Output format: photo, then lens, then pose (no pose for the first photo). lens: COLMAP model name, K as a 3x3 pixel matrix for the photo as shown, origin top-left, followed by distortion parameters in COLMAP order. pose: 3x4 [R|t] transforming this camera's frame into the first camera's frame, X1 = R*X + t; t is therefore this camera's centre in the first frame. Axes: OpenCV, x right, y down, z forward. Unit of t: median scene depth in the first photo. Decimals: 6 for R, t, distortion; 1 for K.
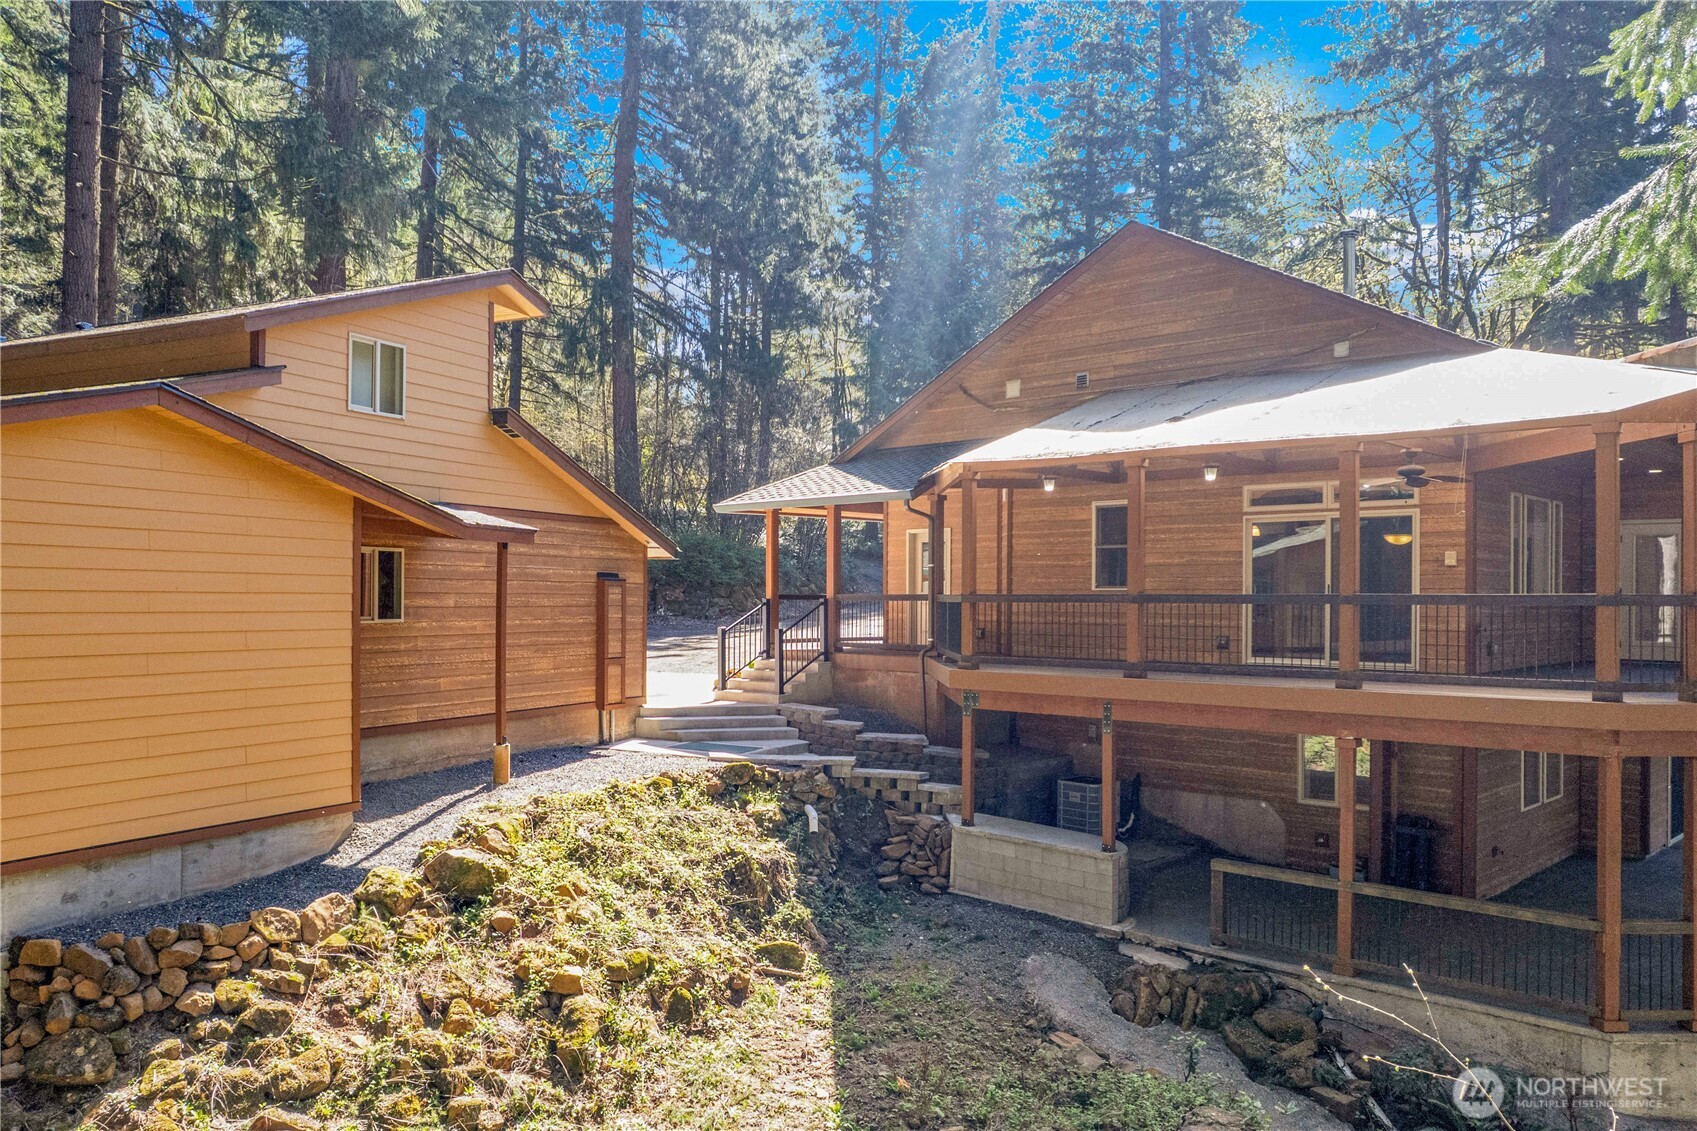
lens RADIAL K [[1253.3, 0, 848.5], [0, 1253.3, 565.5], [0, 0, 1]] dist [0.004022, 0.039253]
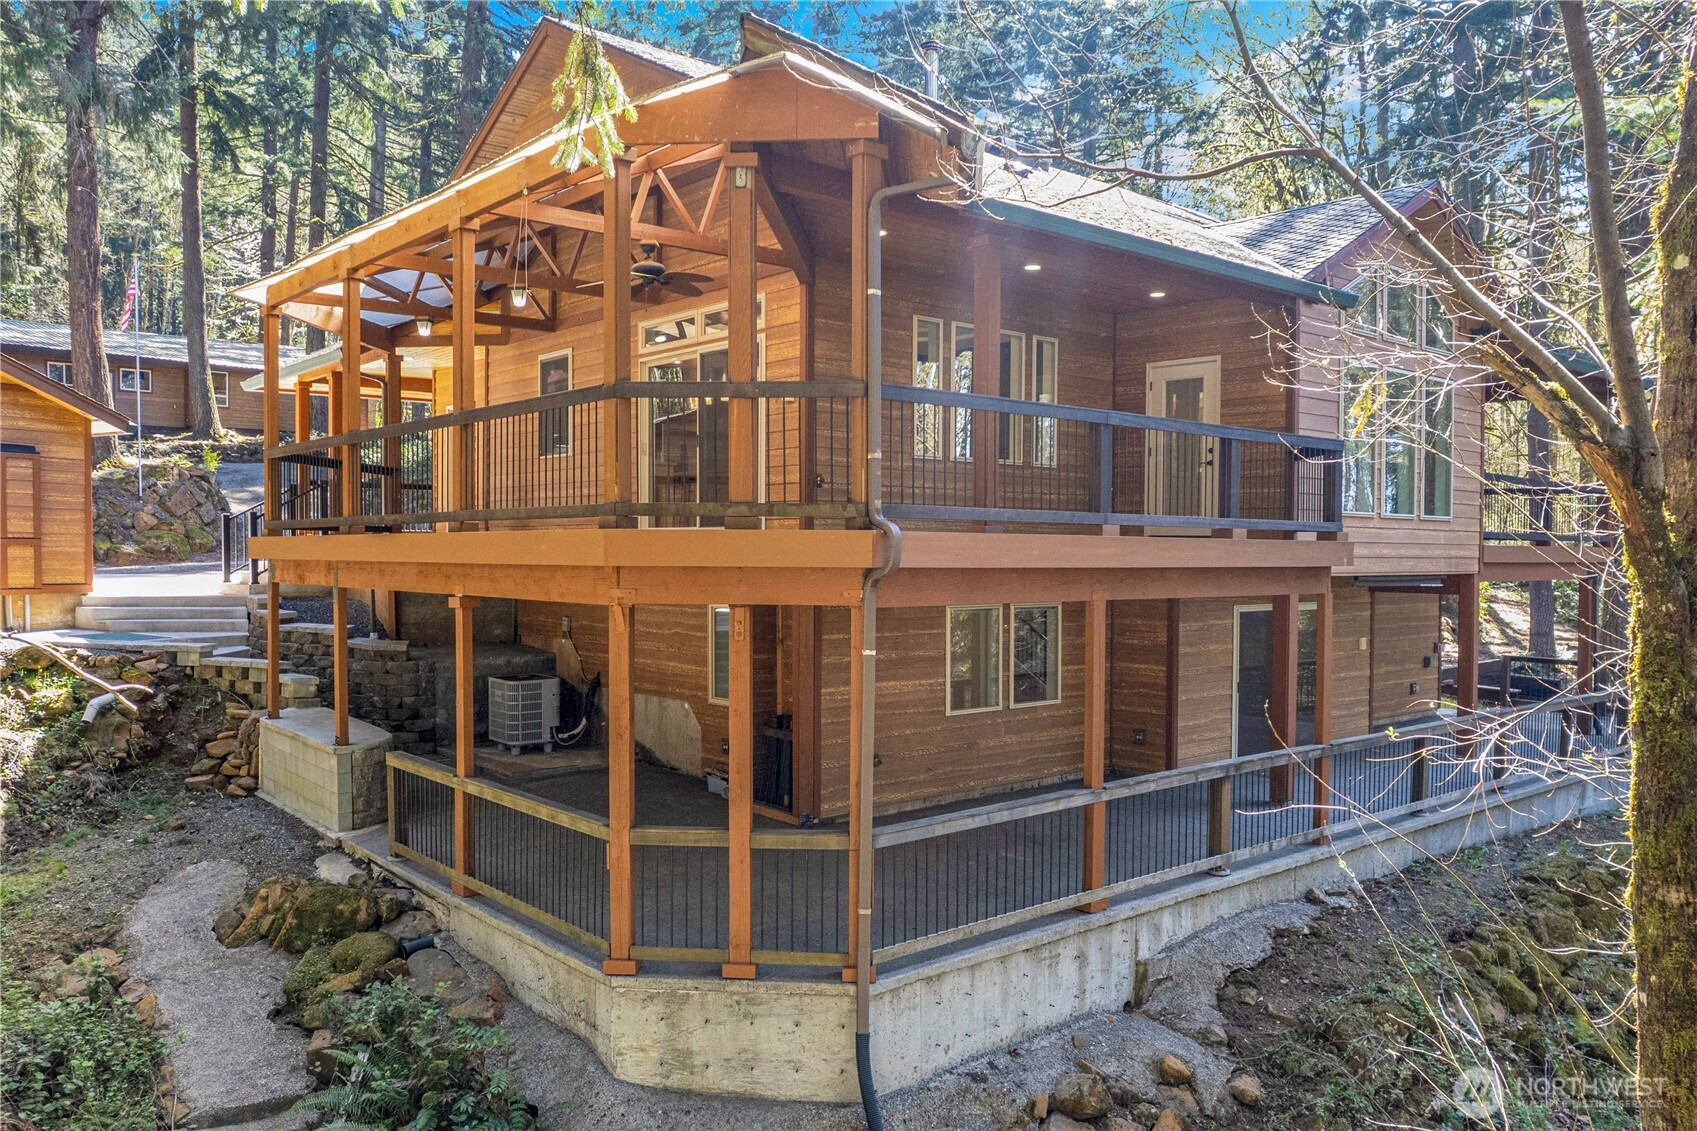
lens RADIAL K [[1253.3, 0, 848.5], [0, 1253.3, 565.5], [0, 0, 1]] dist [0.004022, 0.039253]
pose [[0.980778, -0.005527, -0.195048, 0.648705], [0.011905, 0.999432, 0.031539, 0.078819], [0.194763, -0.033255, 0.980286, 0.230957]]
